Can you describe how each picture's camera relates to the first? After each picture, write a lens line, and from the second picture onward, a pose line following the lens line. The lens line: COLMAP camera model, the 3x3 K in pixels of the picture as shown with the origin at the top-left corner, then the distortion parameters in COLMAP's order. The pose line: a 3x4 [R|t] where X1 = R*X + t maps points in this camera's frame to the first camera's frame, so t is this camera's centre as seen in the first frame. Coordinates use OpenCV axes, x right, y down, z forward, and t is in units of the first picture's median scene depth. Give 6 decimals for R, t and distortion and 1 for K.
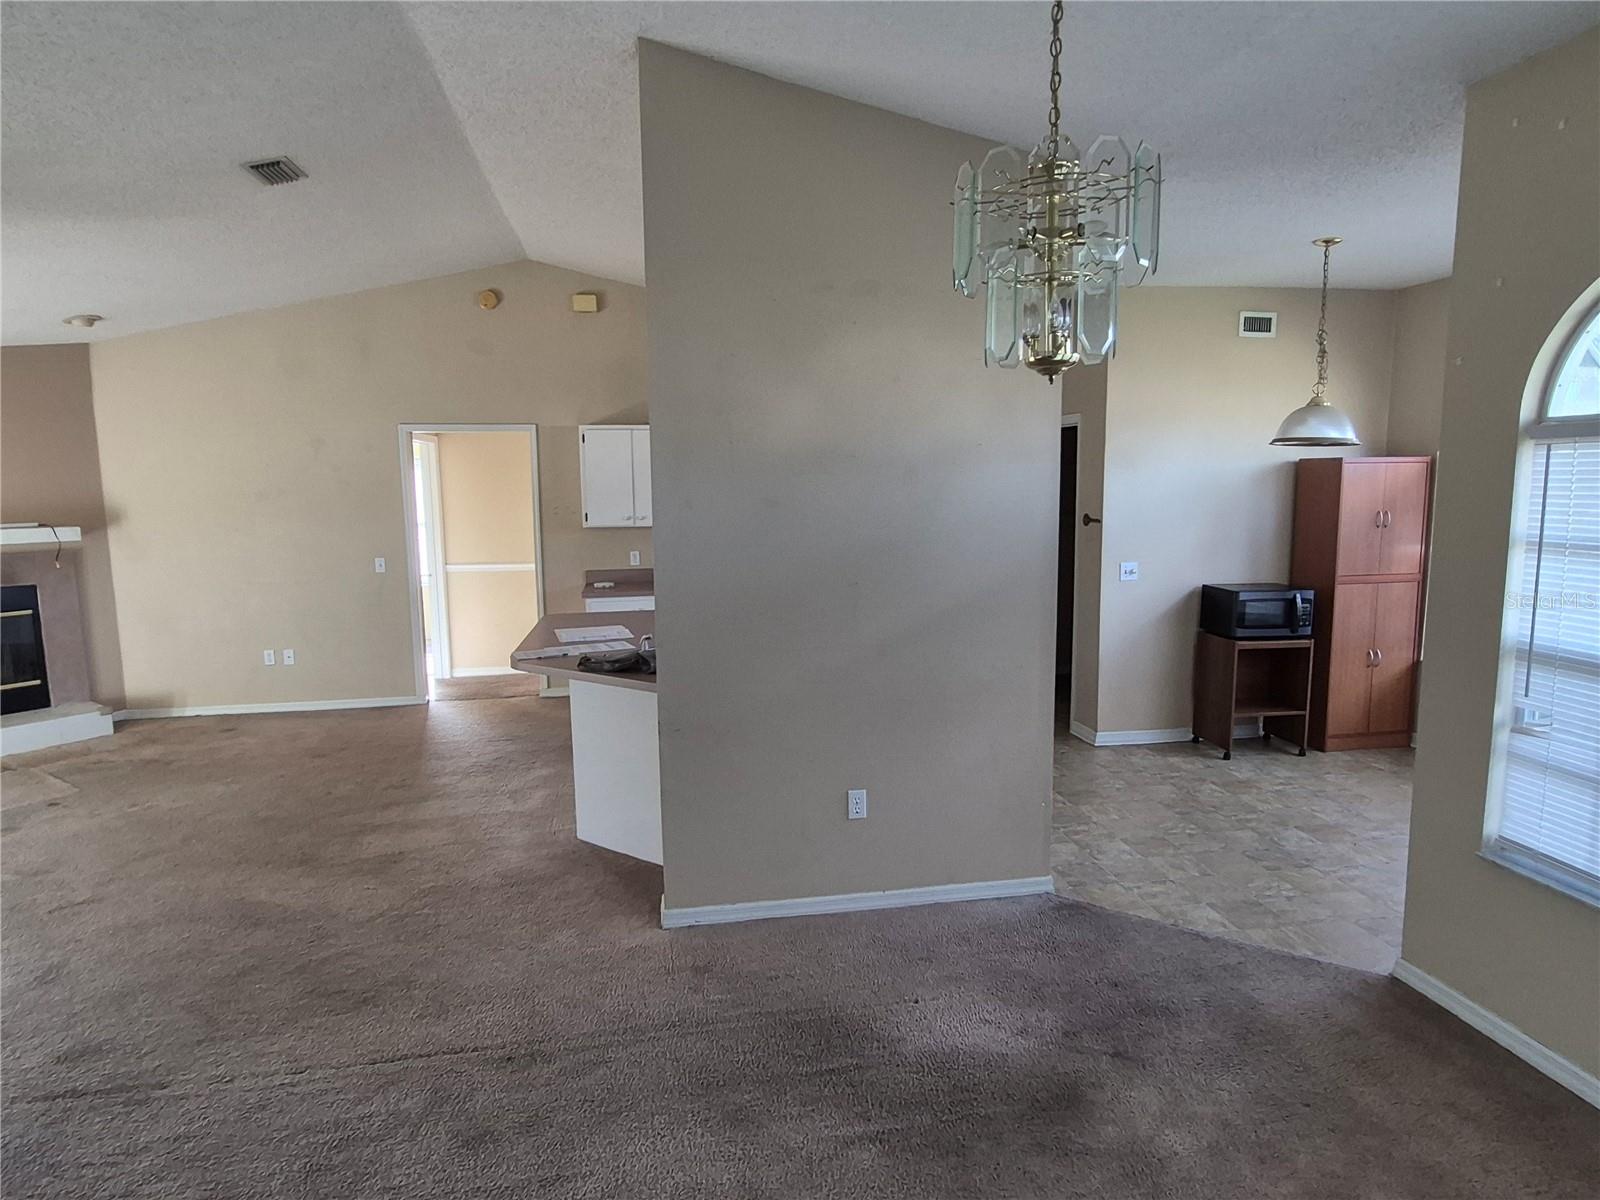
lens RADIAL K [[577.9, 0, 800.0], [0, 577.9, 600.0], [0, 0, 1]] dist [0.000840, 0.000082]
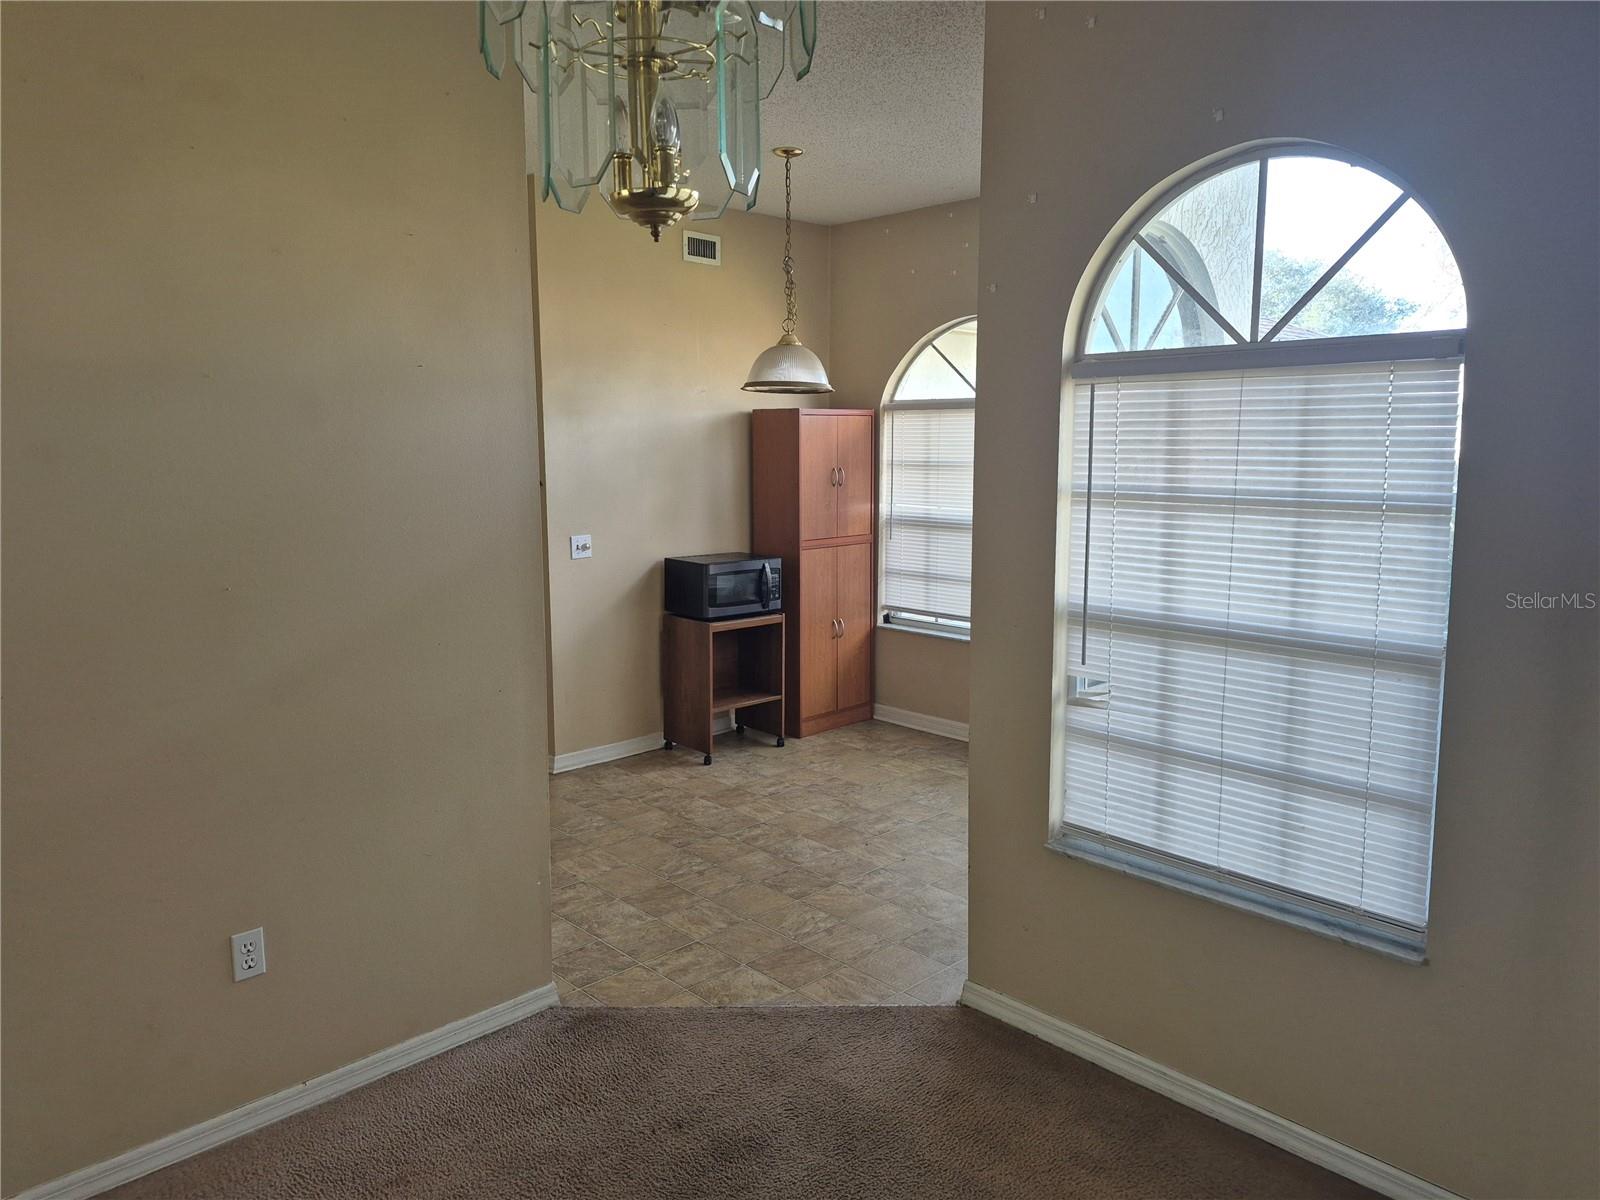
lens RADIAL K [[1070.4, 0, 807.2], [0, 1070.4, 591.0], [0, 0, 1]] dist [0.103356, -0.139926]
pose [[0.873326, -0.068253, 0.482332, 0.116199], [0.080672, 0.996728, -0.005023, 0.039602], [-0.480411, 0.043297, 0.875974, -0.394748]]
